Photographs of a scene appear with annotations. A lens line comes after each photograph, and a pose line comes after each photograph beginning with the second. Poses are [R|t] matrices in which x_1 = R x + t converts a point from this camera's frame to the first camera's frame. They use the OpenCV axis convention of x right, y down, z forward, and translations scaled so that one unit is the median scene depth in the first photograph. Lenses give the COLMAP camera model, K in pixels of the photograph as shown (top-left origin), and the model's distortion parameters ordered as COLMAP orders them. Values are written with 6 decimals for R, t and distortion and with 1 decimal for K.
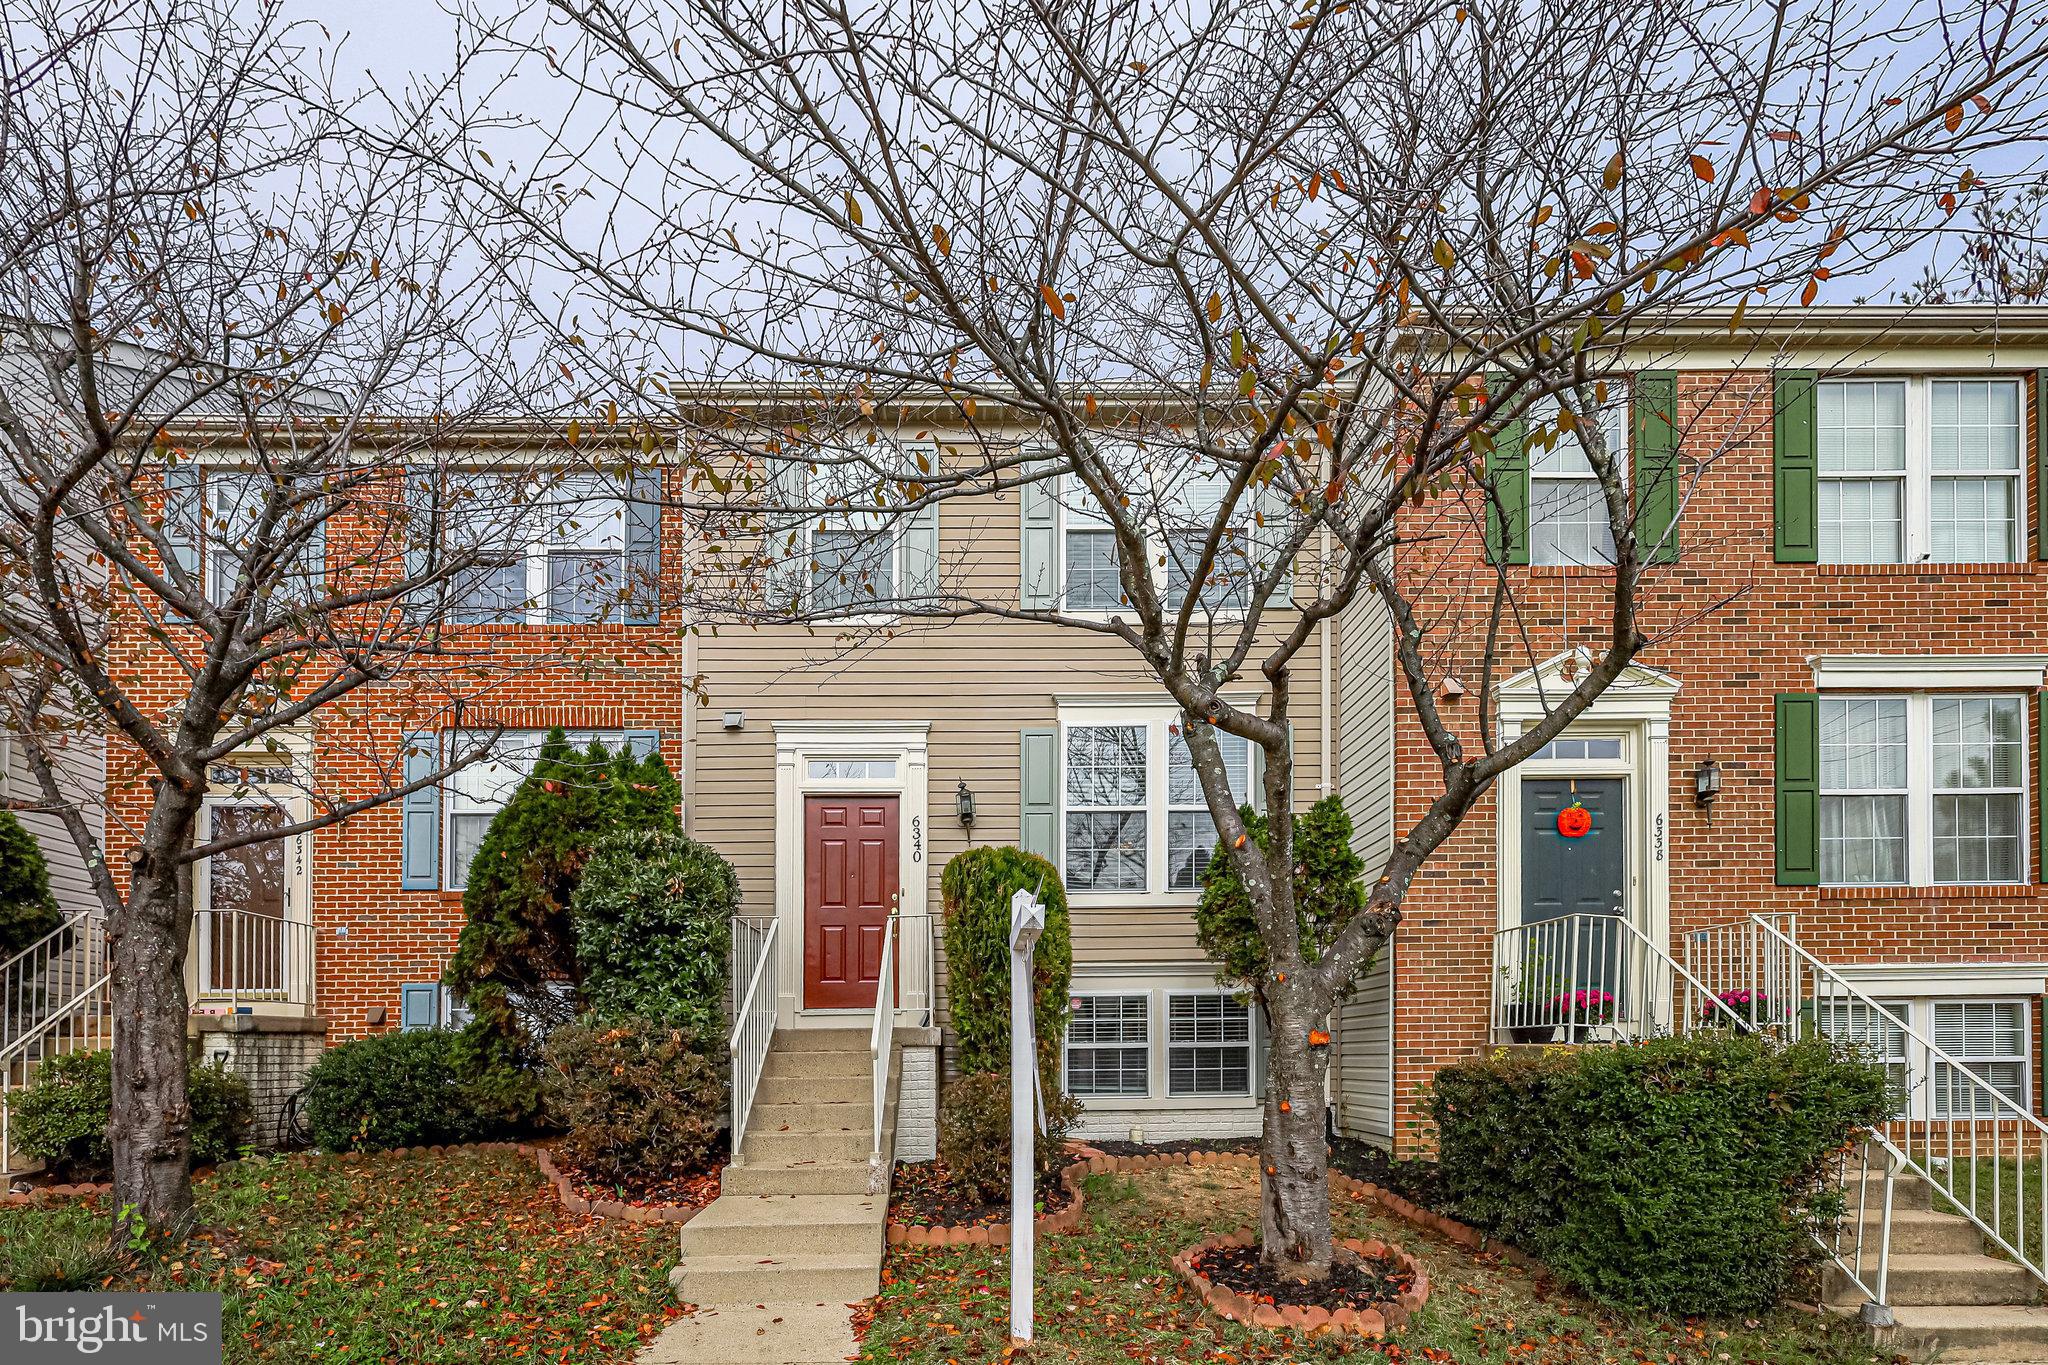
lens RADIAL K [[979.5, 0, 953.8], [0, 979.5, 859.9], [0, 0, 1]] dist [-0.001612, 0.000646]
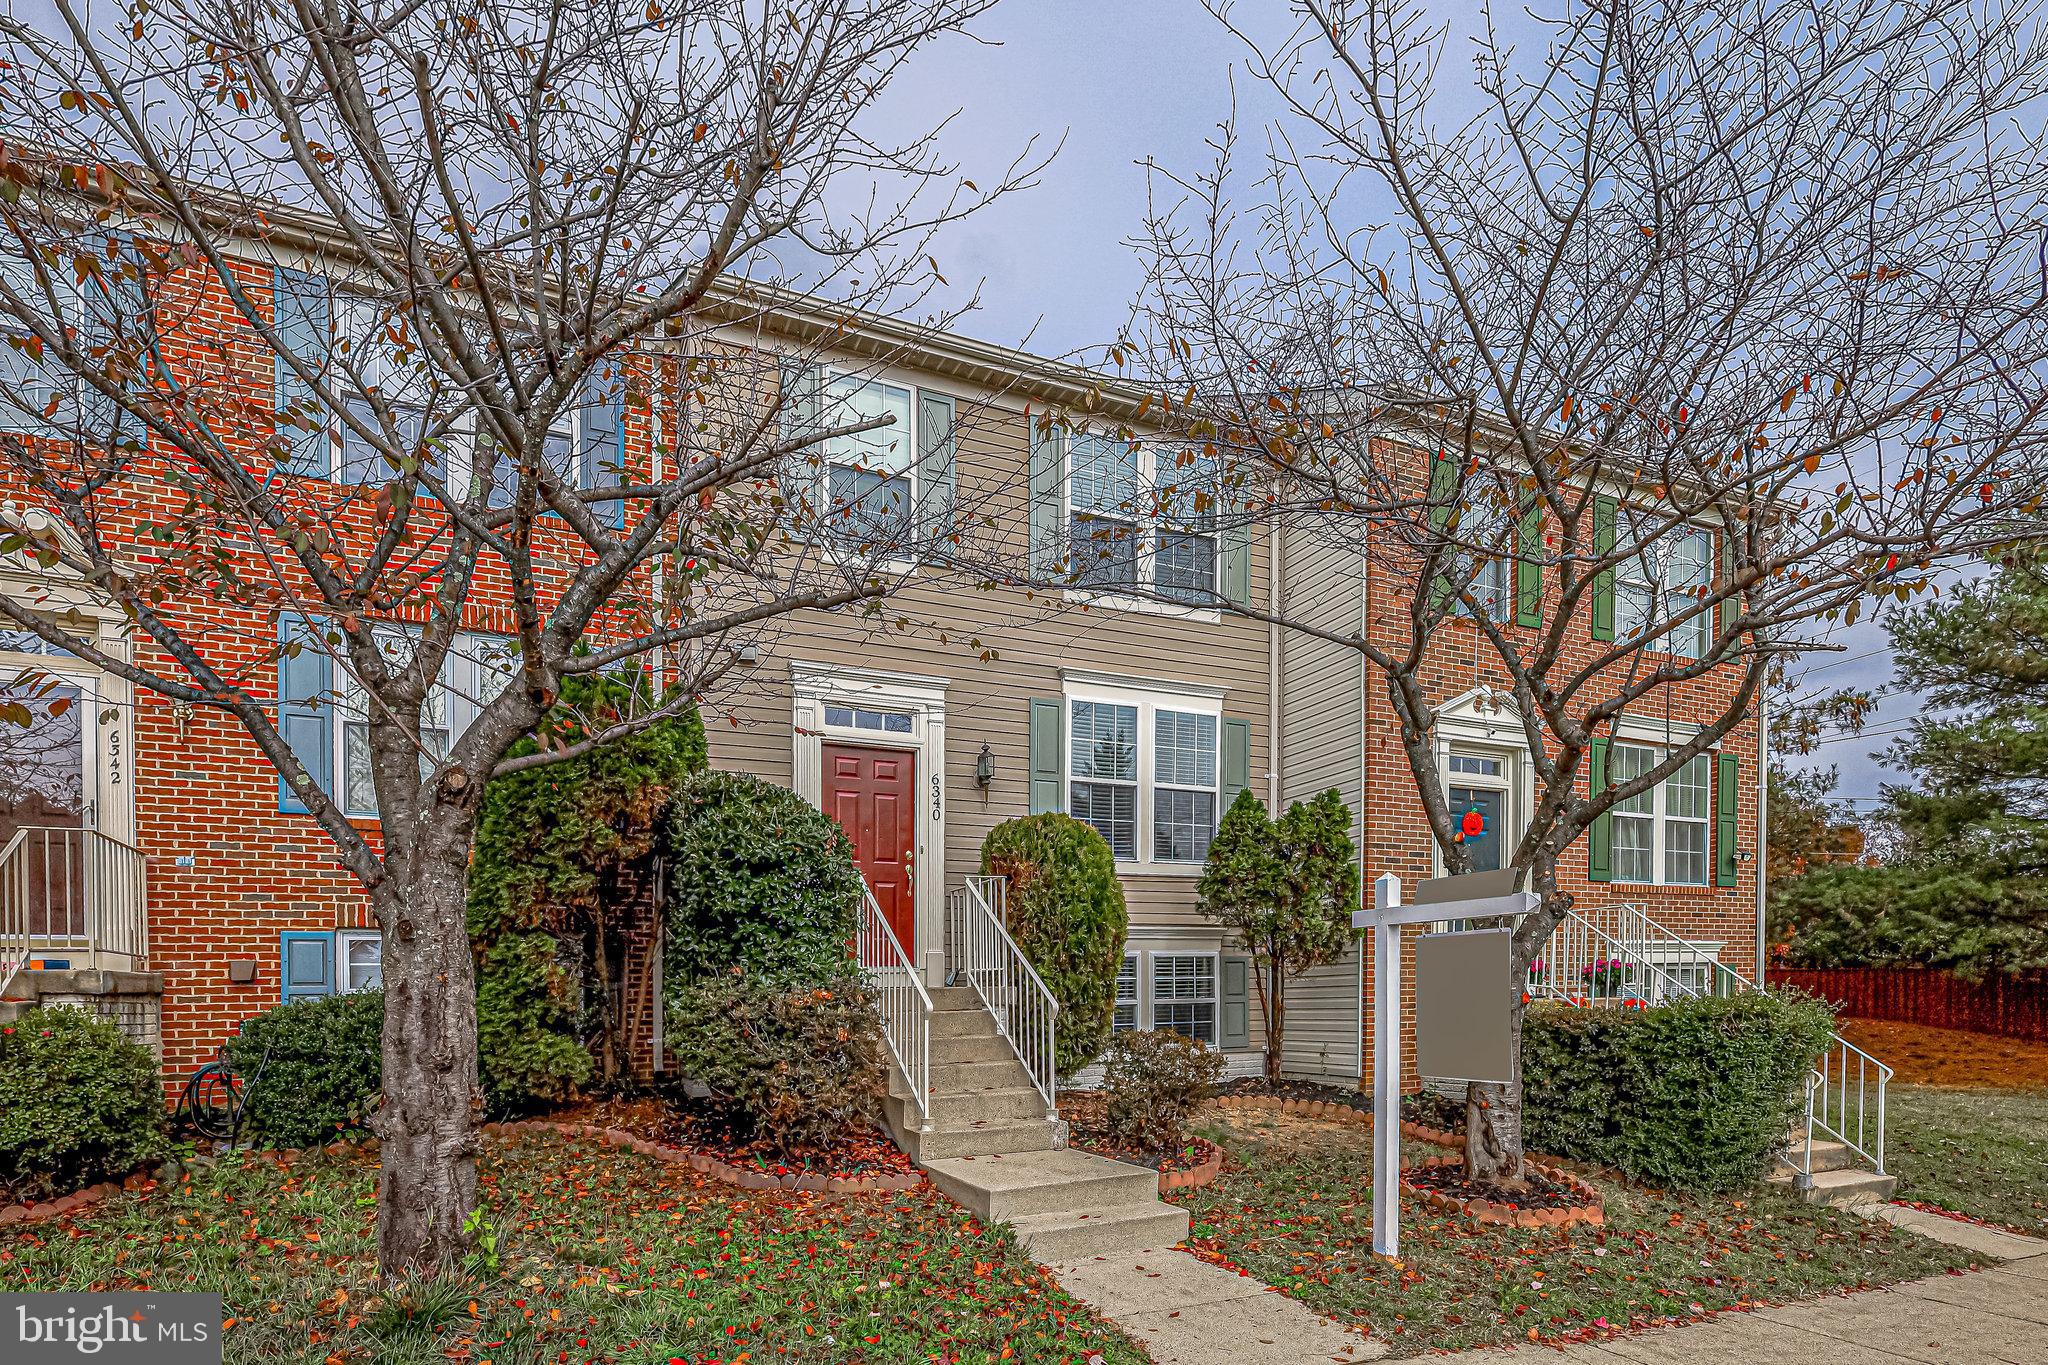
lens RADIAL K [[1000.2, 0, 991.1], [0, 1000.2, 813.7], [0, 0, 1]] dist [0.001506, 0.000411]
pose [[0.922376, 0.063987, 0.380957, -0.445694], [-0.065851, 0.997796, -0.008153, 0.000438], [-0.380639, -0.017566, 0.924557, 0.043641]]
